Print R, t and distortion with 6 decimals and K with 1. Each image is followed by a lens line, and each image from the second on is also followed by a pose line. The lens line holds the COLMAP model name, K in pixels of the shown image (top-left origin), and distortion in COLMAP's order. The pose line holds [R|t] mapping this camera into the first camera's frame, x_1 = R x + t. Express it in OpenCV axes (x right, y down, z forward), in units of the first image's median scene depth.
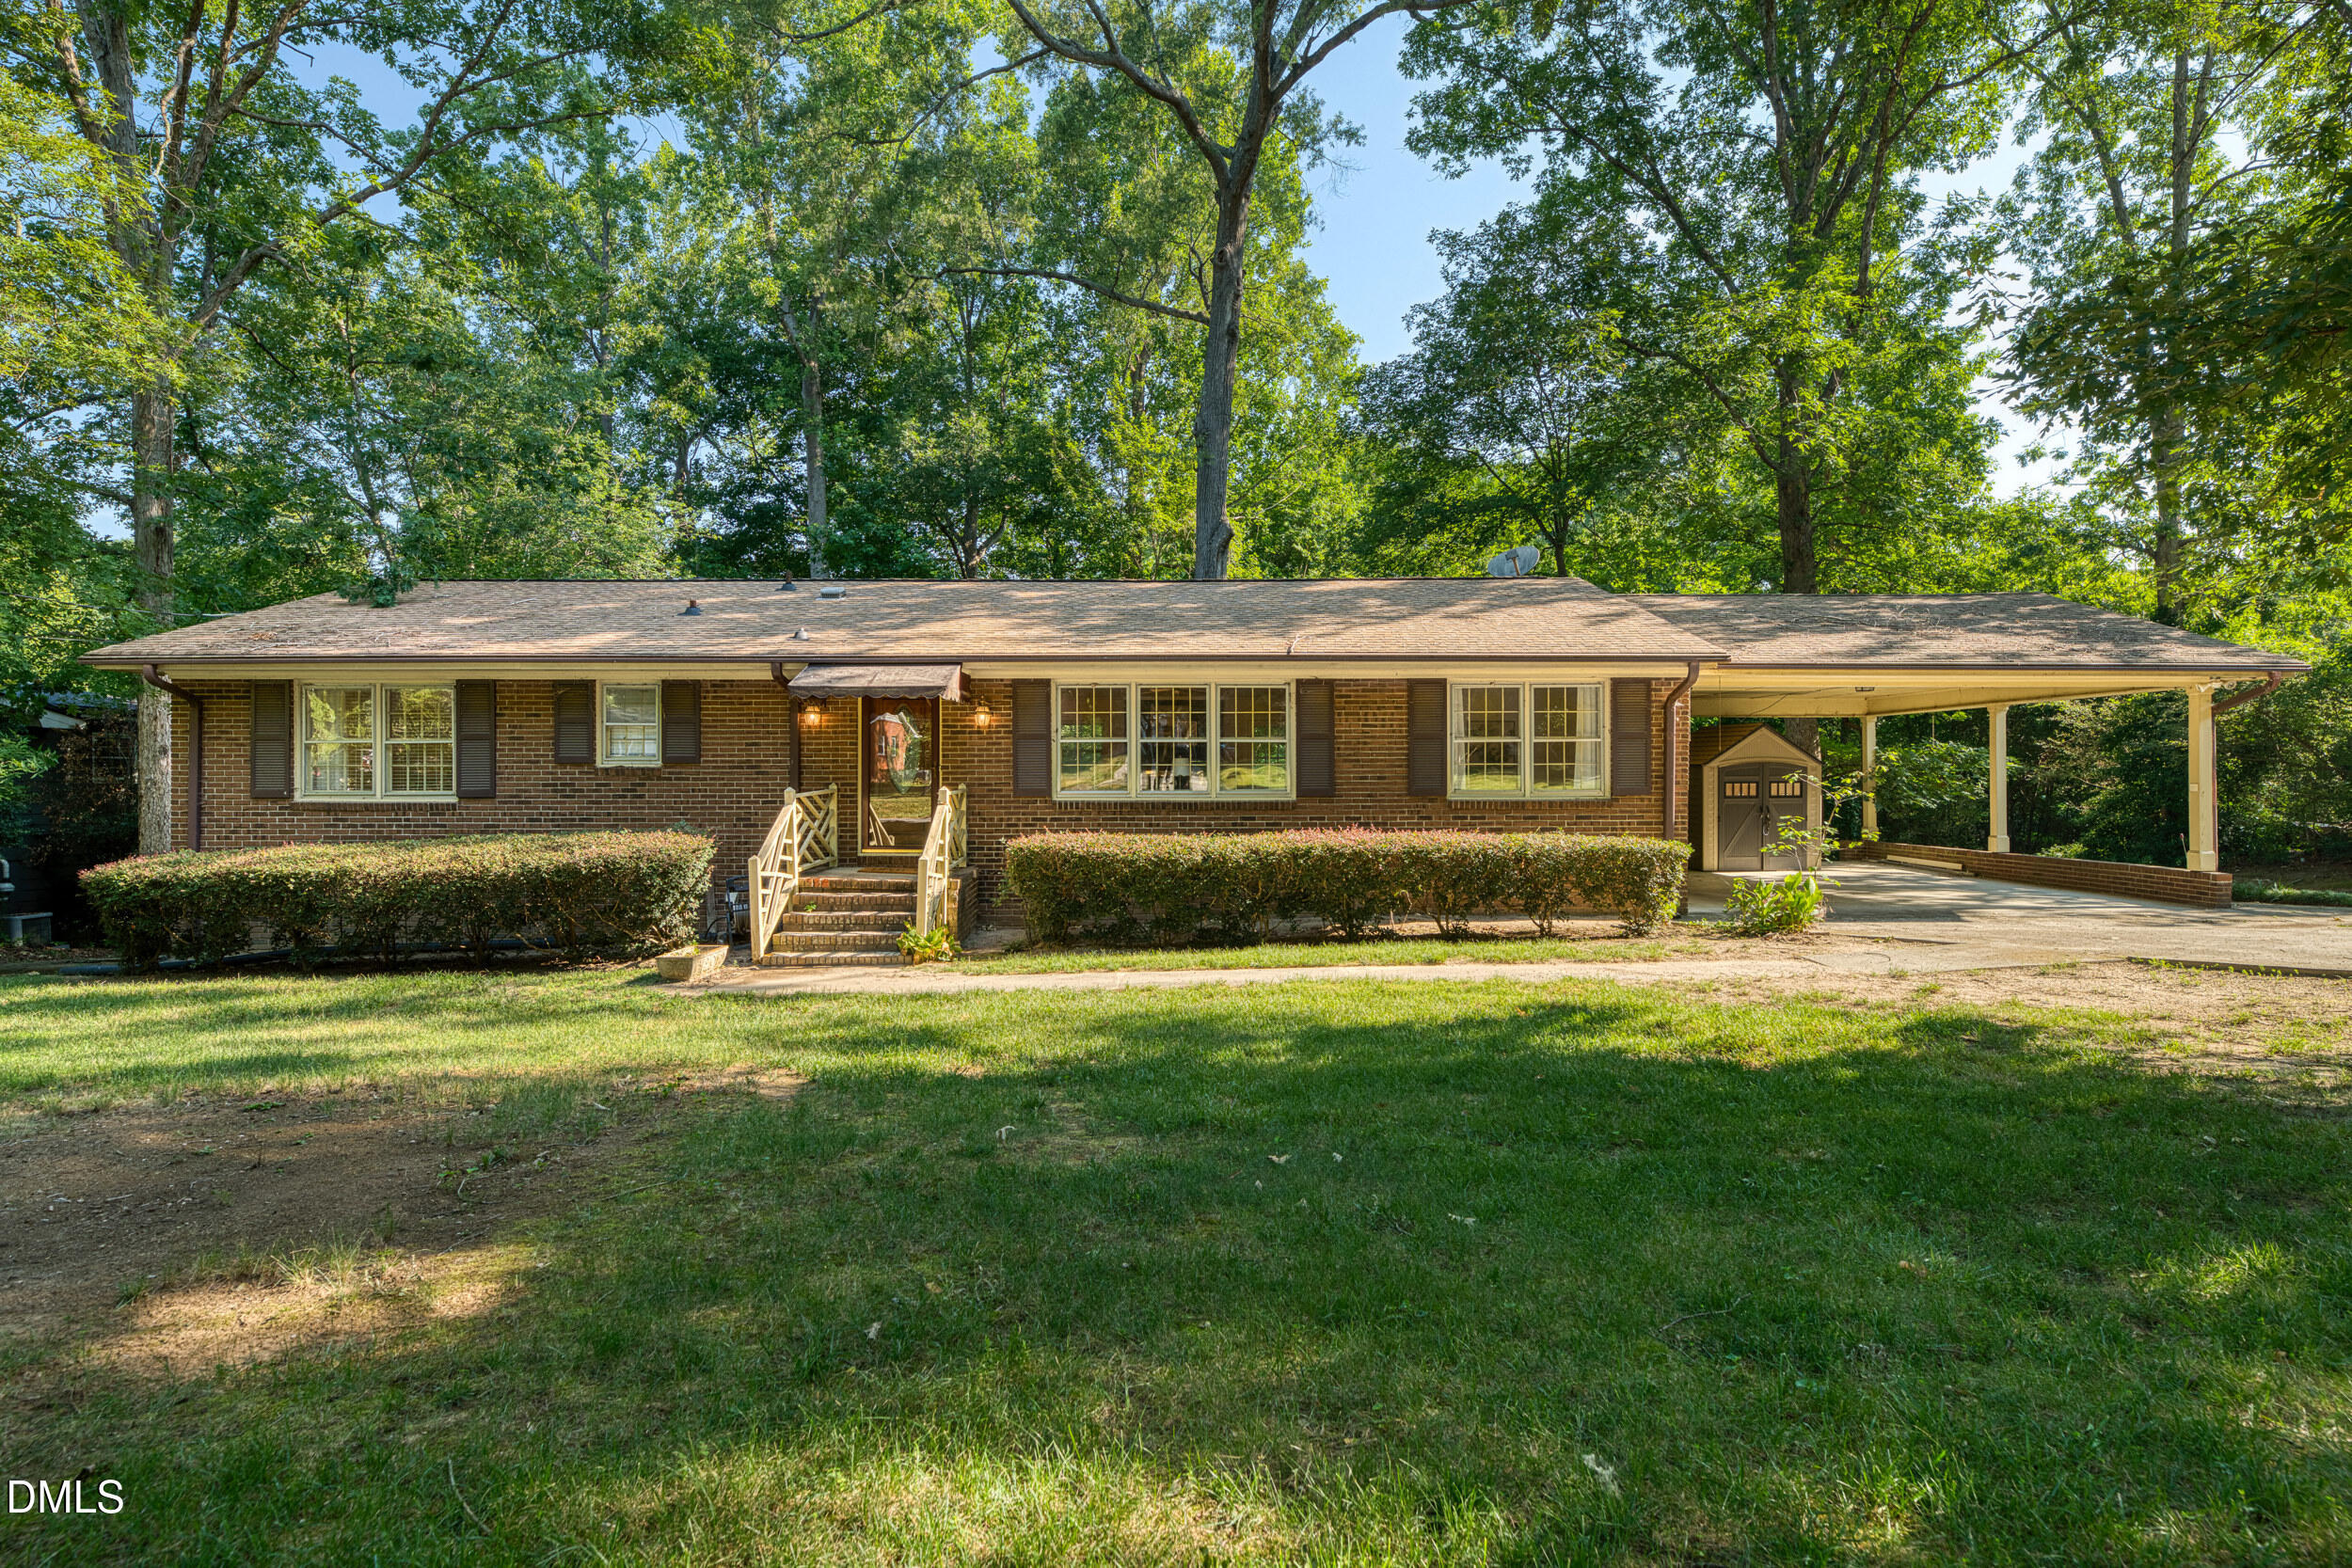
lens RADIAL K [[1178.0, 0, 1175.8], [0, 1178.0, 800.5], [0, 0, 1]] dist [-0.002375, -0.000480]
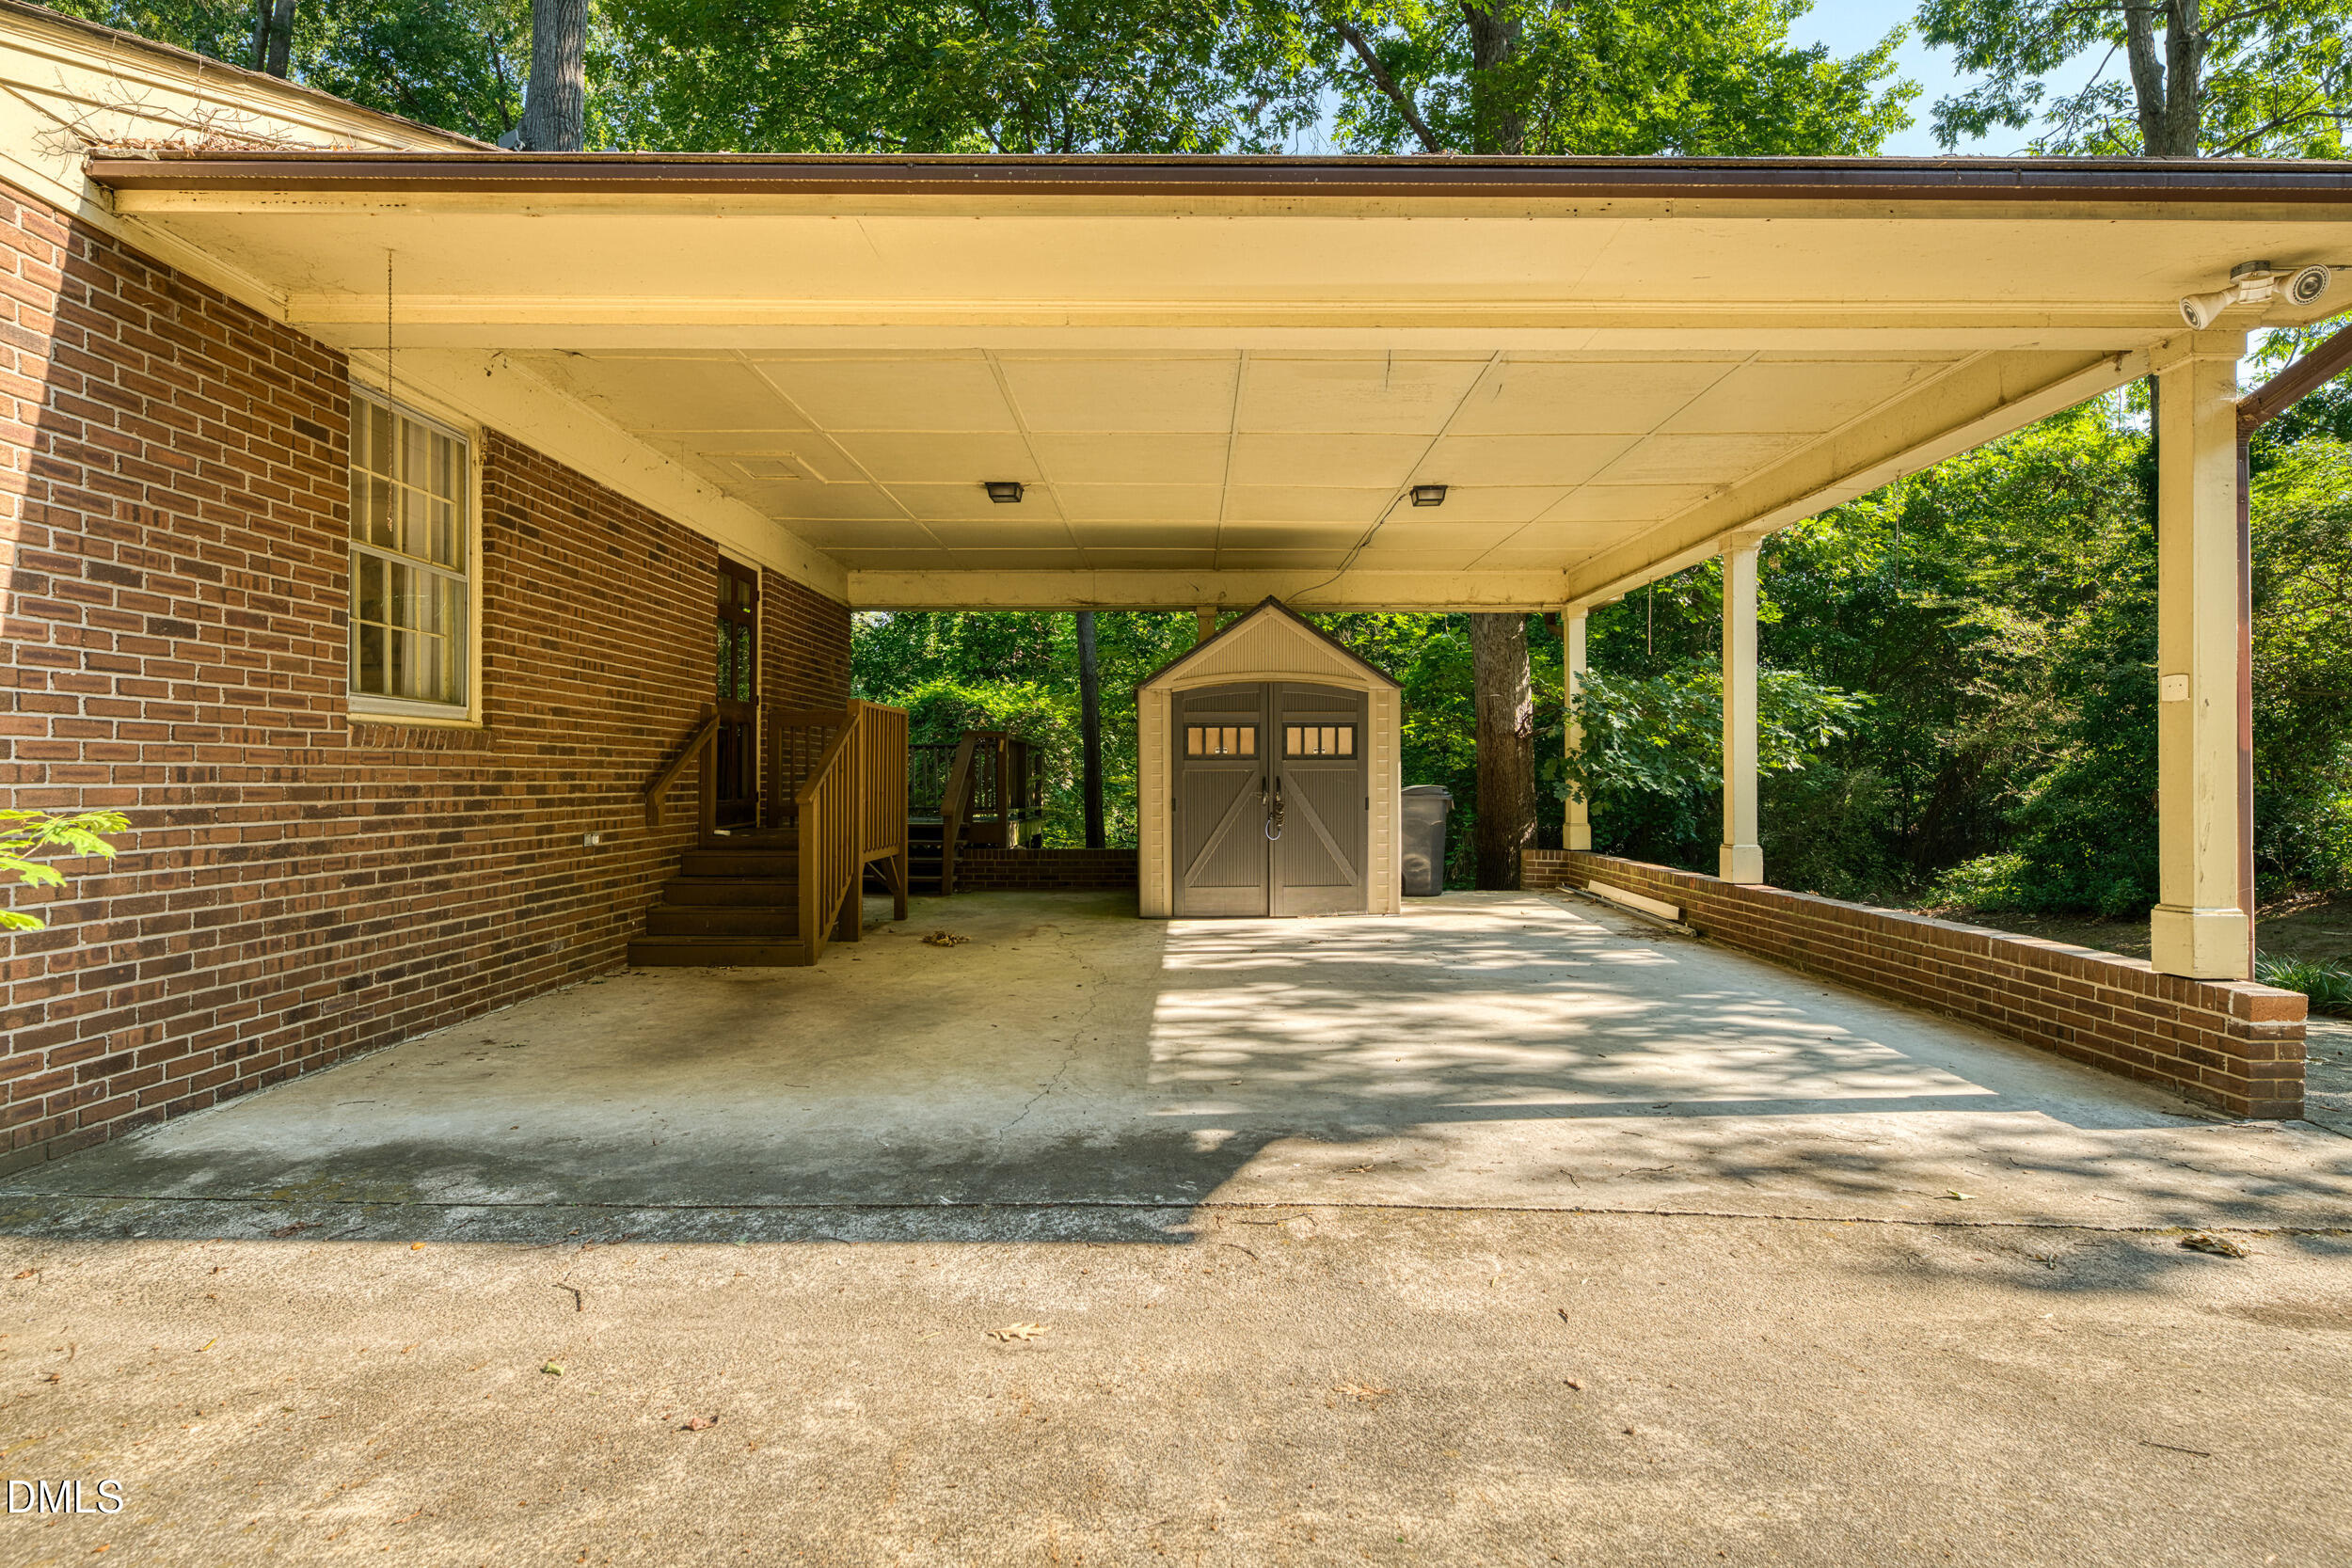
lens RADIAL K [[1218.7, 0, 1219.5], [0, 1218.7, 789.3], [0, 0, 1]] dist [0.001079, -0.000312]
pose [[0.999771, 0.000649, 0.021374, 0.663690], [-0.000459, 0.999960, -0.008896, 0.019084], [-0.021379, 0.008884, 0.999732, 0.747553]]
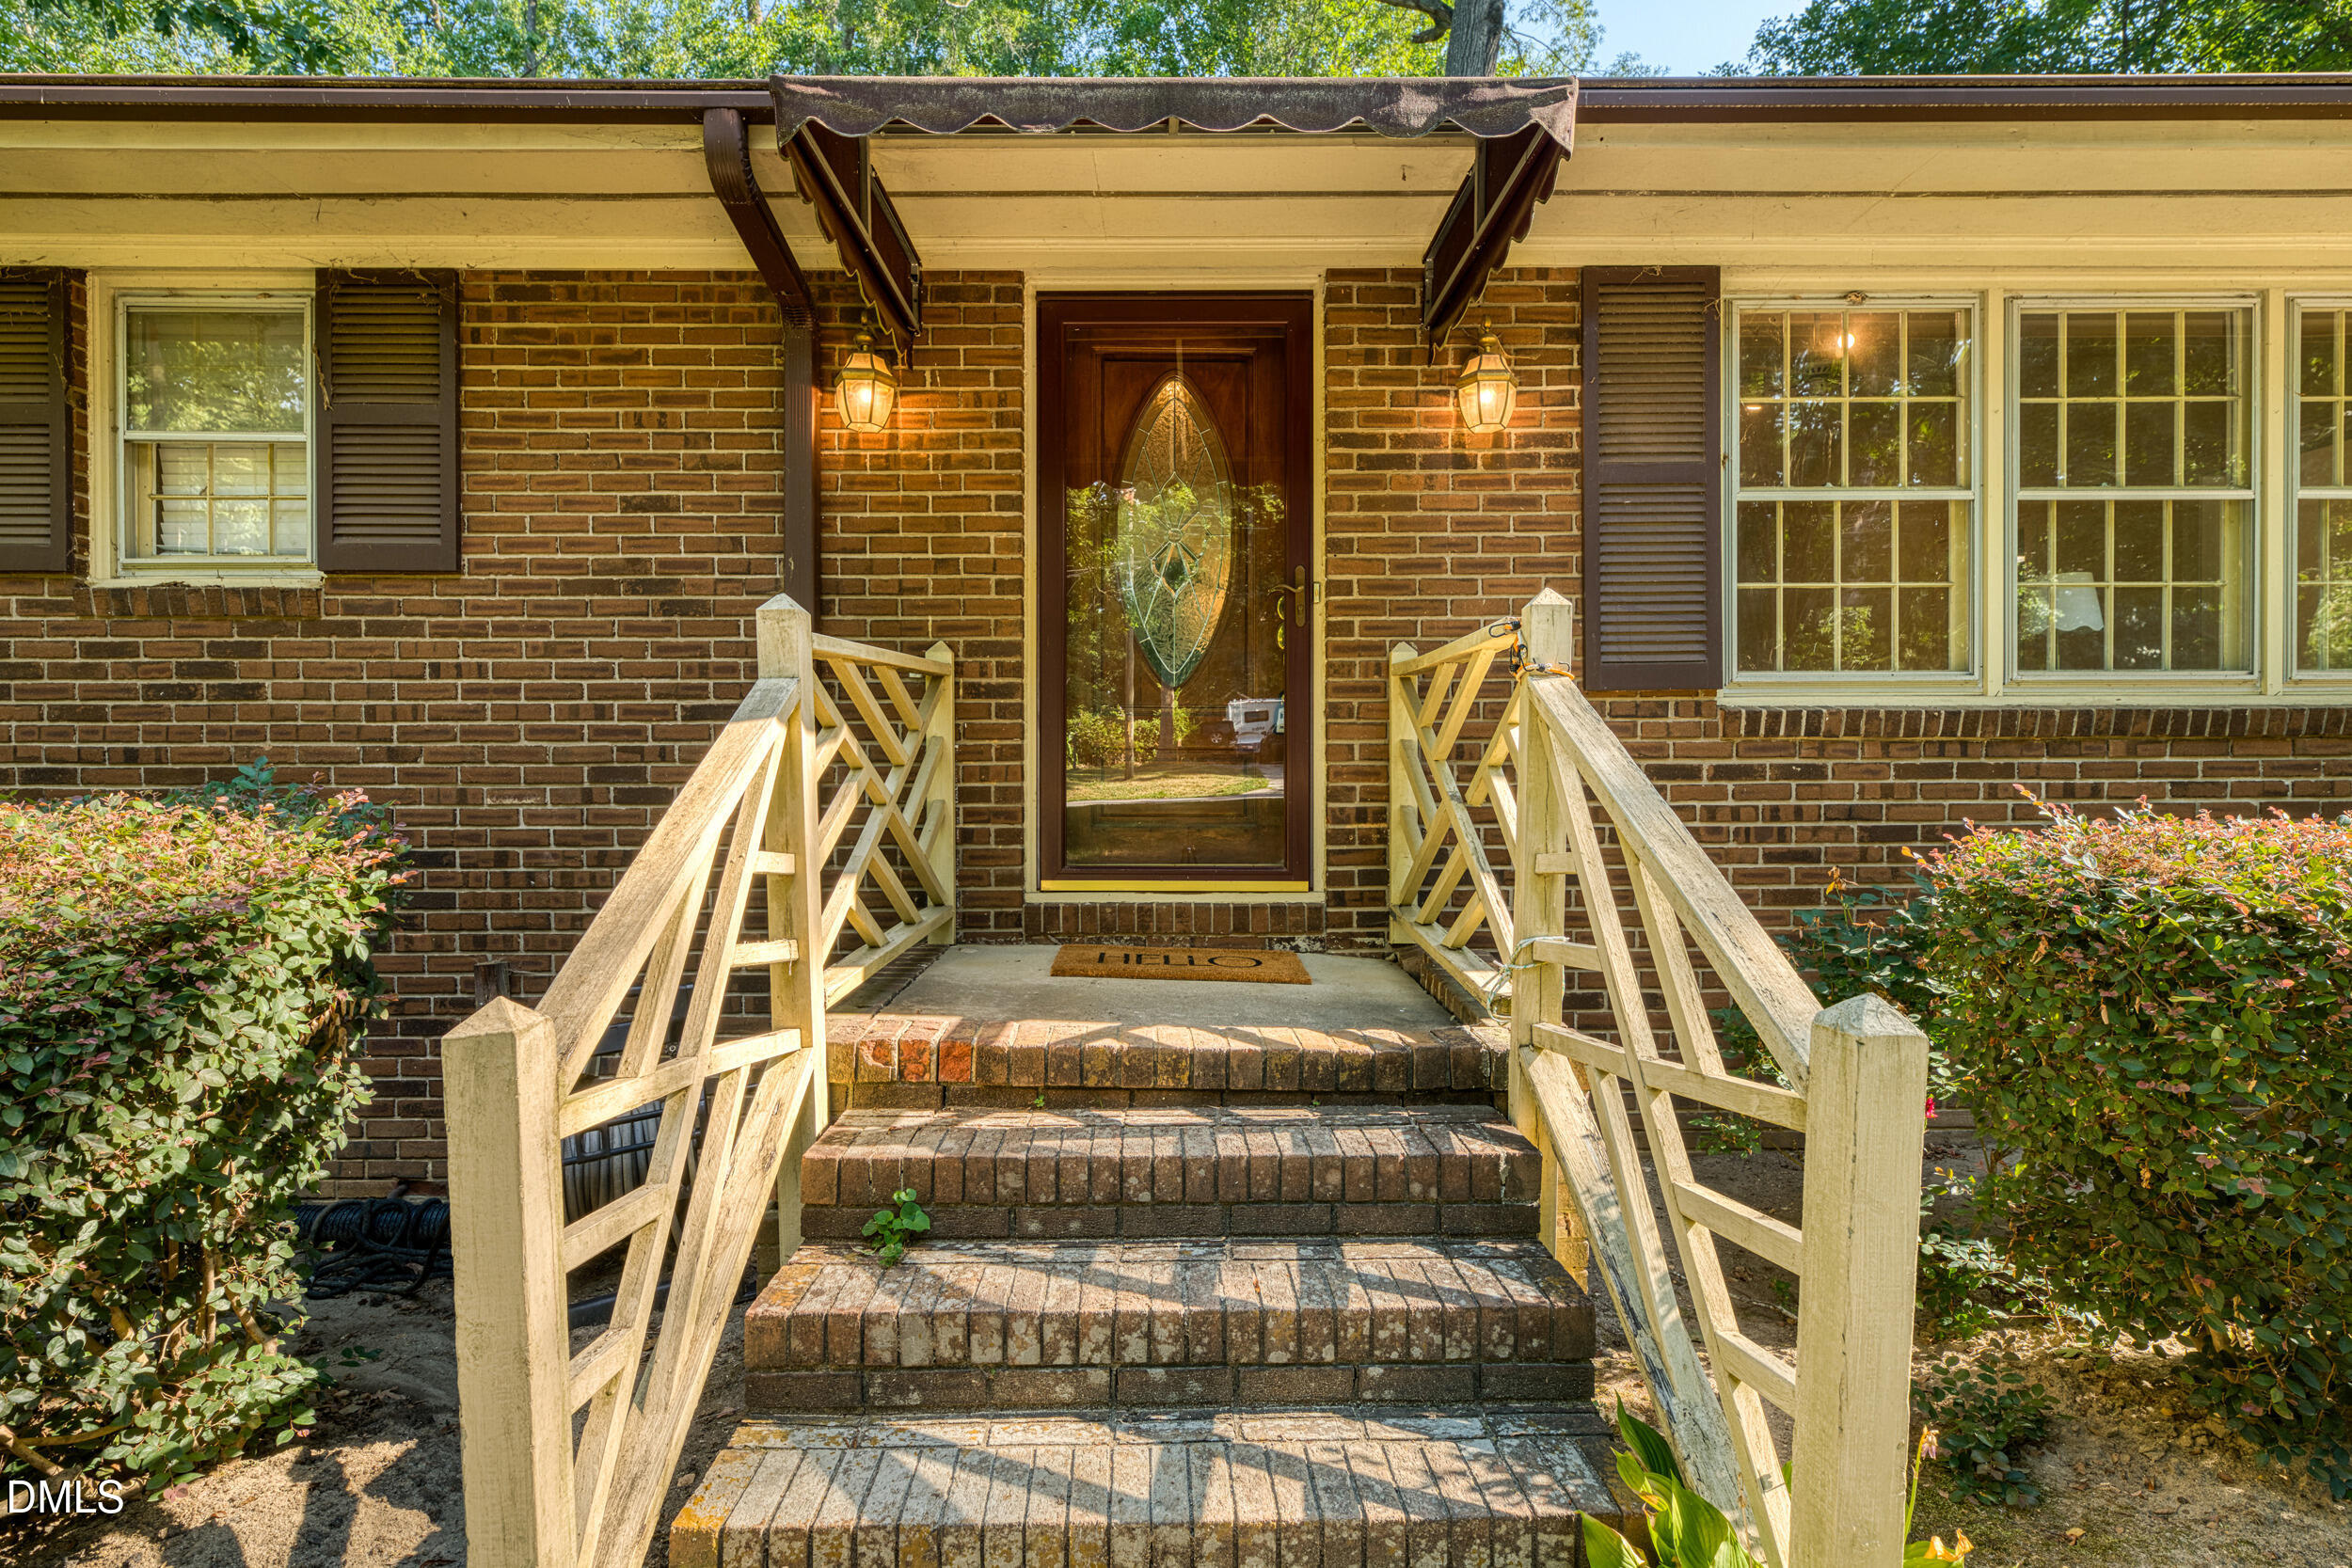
lens RADIAL K [[1178.0, 0, 1175.8], [0, 1178.0, 800.5], [0, 0, 1]] dist [-0.002375, -0.000480]
pose [[0.999994, -0.001564, 0.003095, -0.236251], [0.001558, 0.999997, 0.002042, 0.022007], [-0.003098, -0.002038, 0.999993, 0.722487]]
